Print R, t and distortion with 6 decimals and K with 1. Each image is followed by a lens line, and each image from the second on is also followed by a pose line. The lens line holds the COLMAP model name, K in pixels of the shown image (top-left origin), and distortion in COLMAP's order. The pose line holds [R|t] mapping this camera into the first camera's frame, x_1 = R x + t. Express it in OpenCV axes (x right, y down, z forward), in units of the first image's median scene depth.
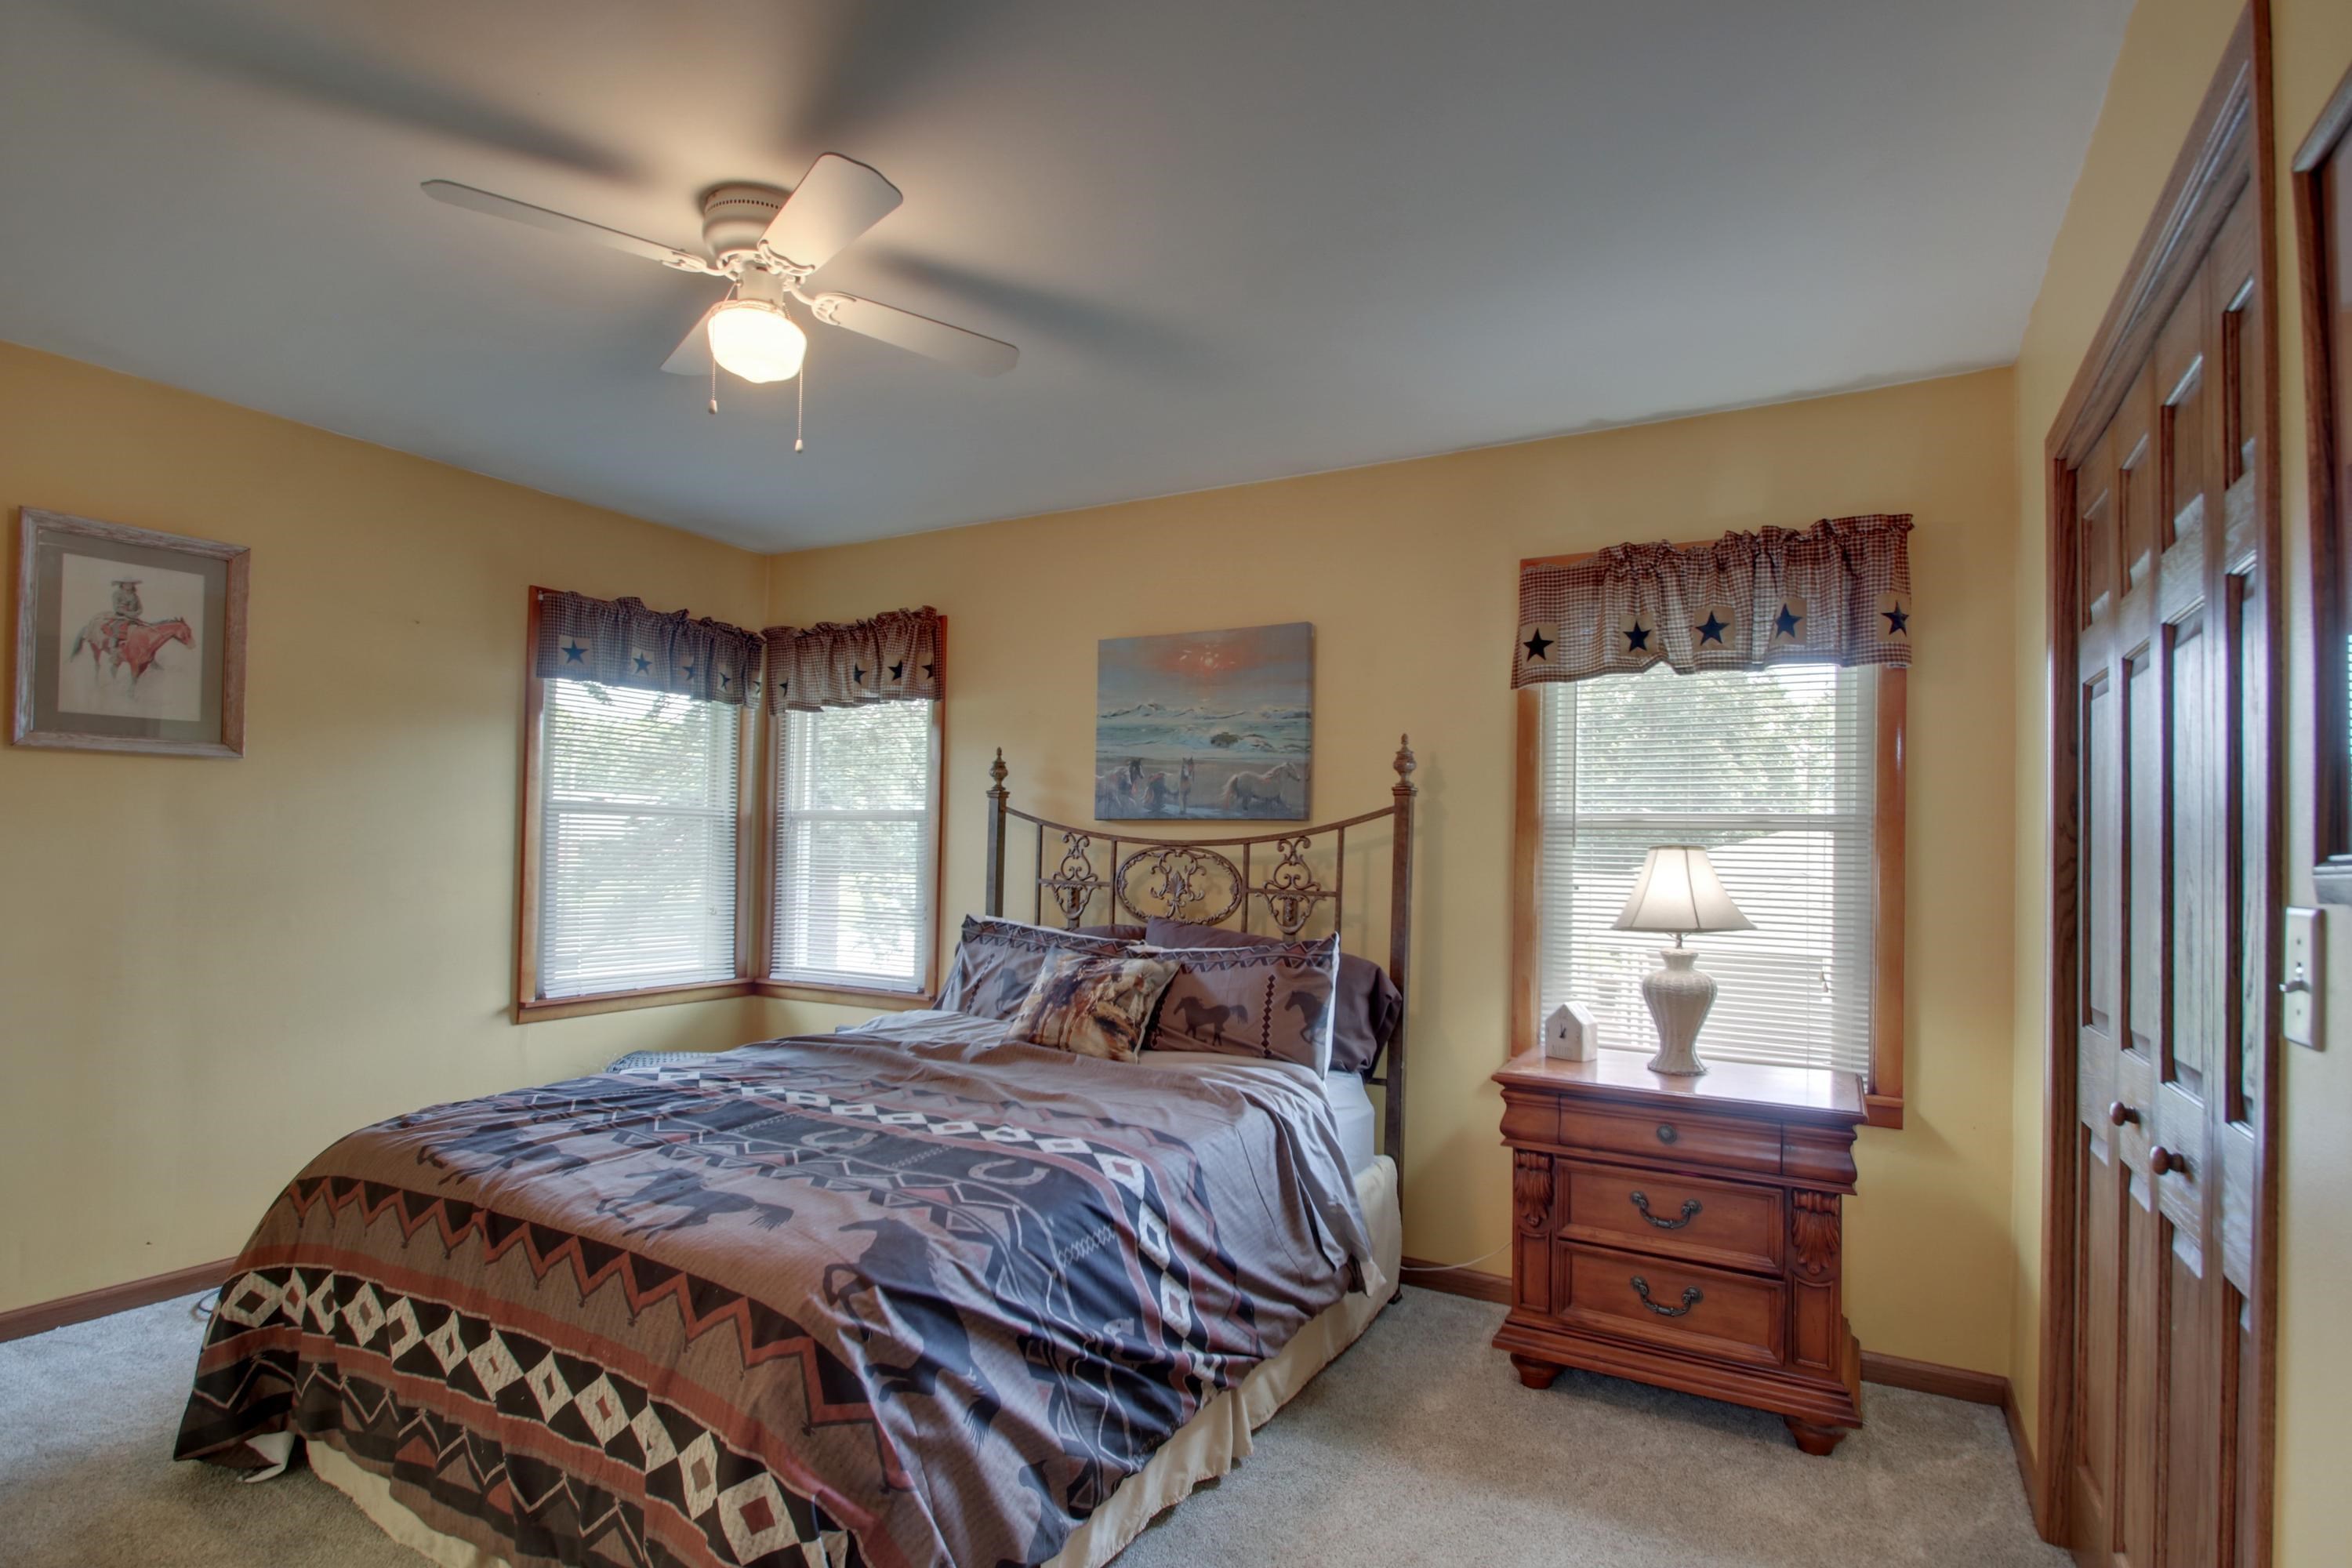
lens RADIAL K [[1160.5, 0, 1172.2], [0, 1160.5, 823.0], [0, 0, 1]] dist [0.007704, -0.014991]
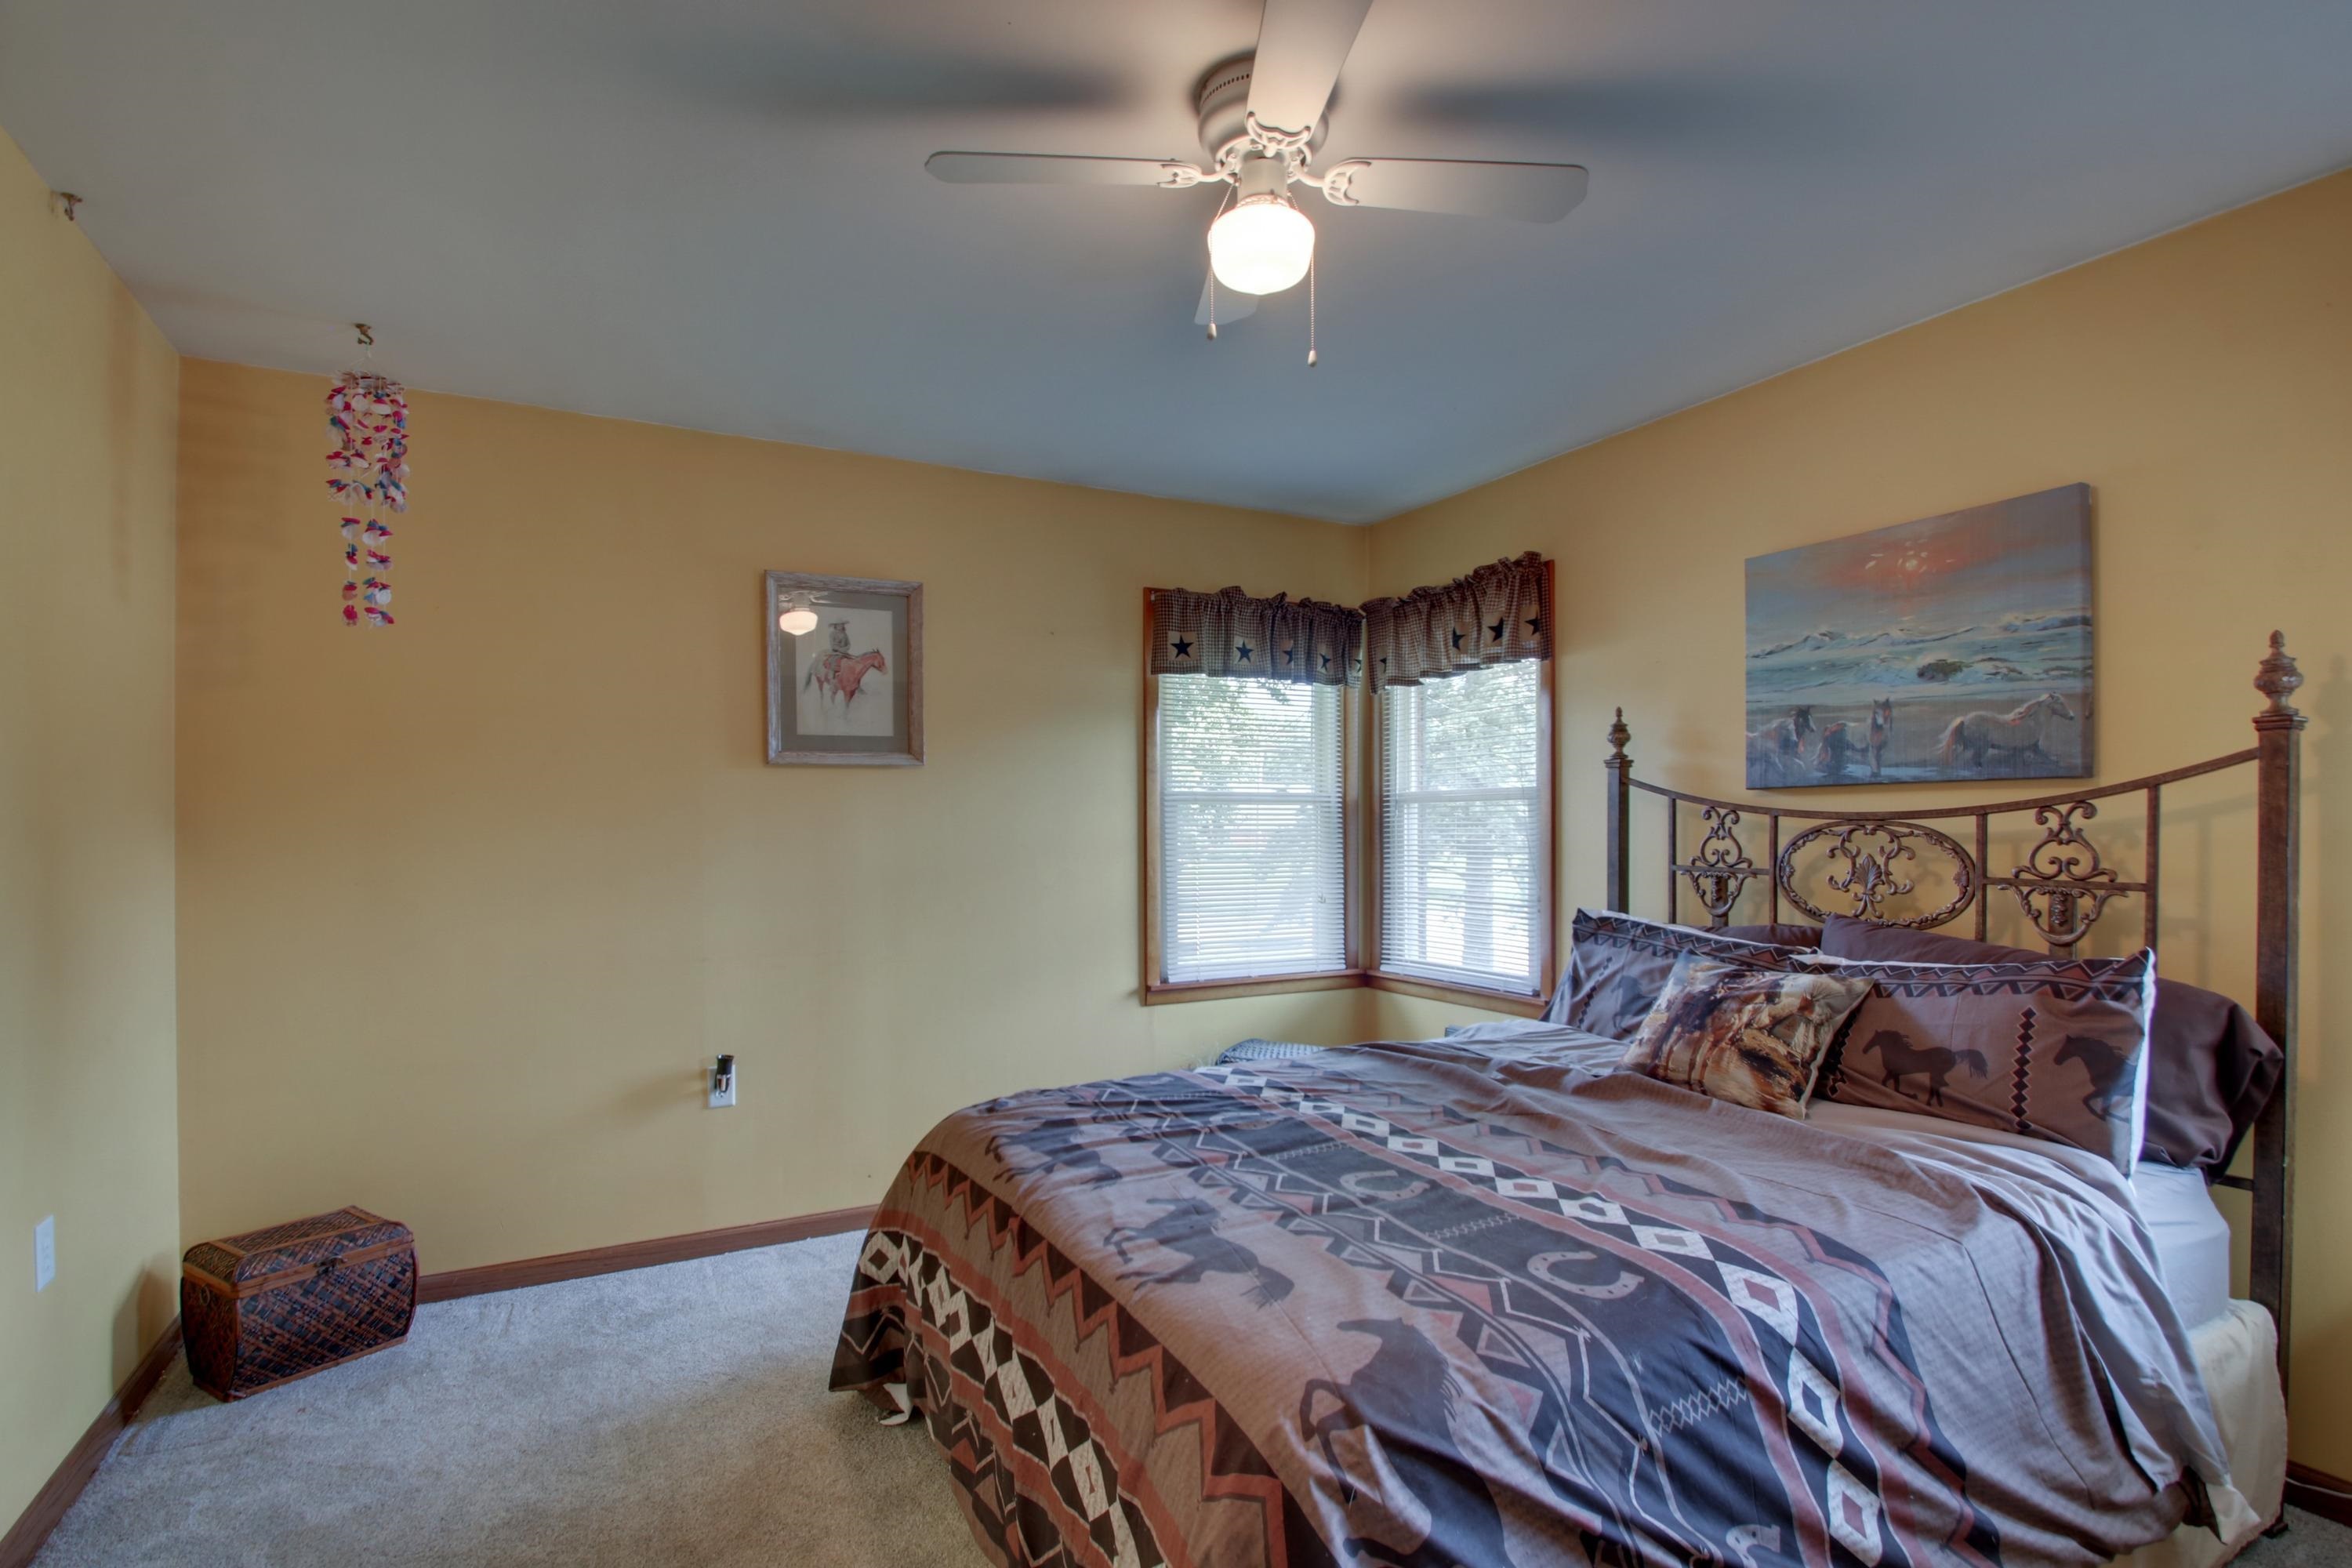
lens RADIAL K [[1160.5, 0, 1172.2], [0, 1160.5, 823.0], [0, 0, 1]] dist [0.007704, -0.014991]
pose [[0.849532, -0.025103, -0.526940, 0.021605], [0.033003, 0.999440, 0.005594, 0.003749], [0.526505, -0.022143, 0.849884, 0.173152]]
